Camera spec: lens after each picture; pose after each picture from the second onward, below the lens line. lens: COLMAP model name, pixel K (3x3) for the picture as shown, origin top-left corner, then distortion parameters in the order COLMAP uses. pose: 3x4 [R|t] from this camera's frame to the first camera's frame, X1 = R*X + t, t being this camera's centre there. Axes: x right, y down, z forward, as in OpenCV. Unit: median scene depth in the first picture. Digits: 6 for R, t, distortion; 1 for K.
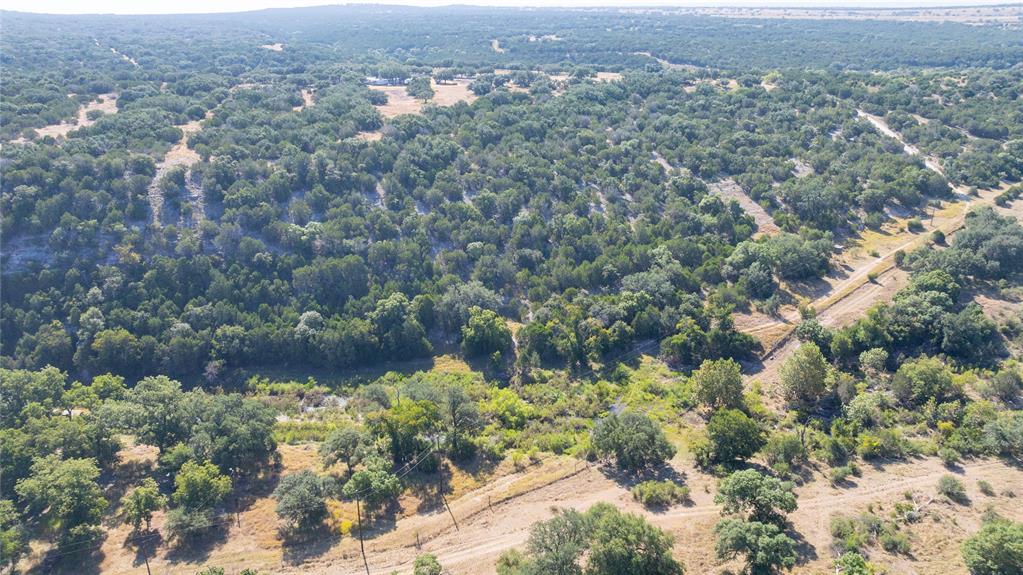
lens RADIAL K [[708.6, 0, 511.5], [0, 708.6, 287.5], [0, 0, 1]] dist [-0.007969, 0.000481]
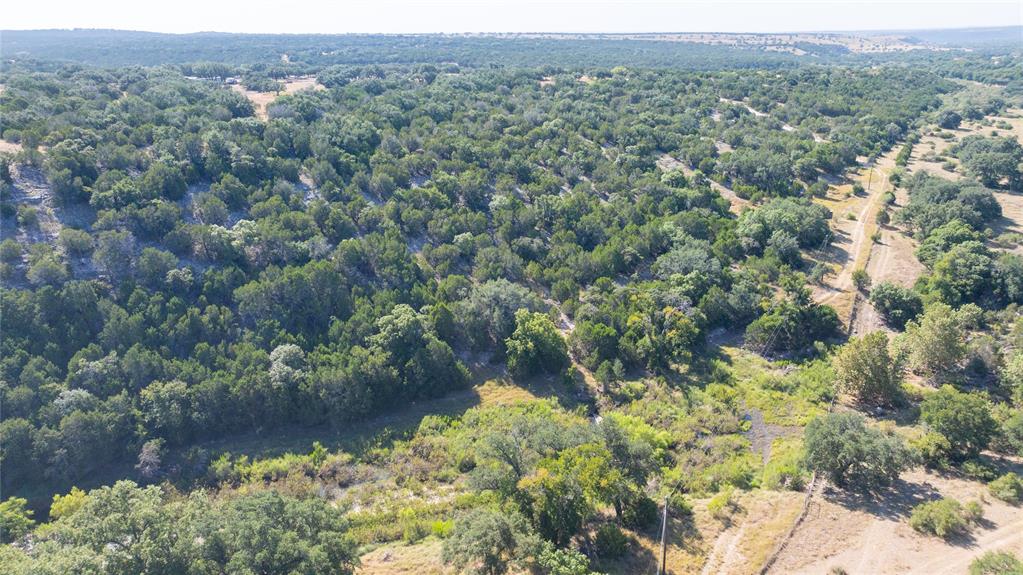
lens RADIAL K [[708.6, 0, 511.5], [0, 708.6, 287.5], [0, 0, 1]] dist [-0.007969, 0.000481]
pose [[0.950185, -0.101359, 0.294747, -0.261436], [0.111463, 0.993612, -0.017639, 0.014915], [-0.291076, 0.049613, 0.955413, 0.288269]]
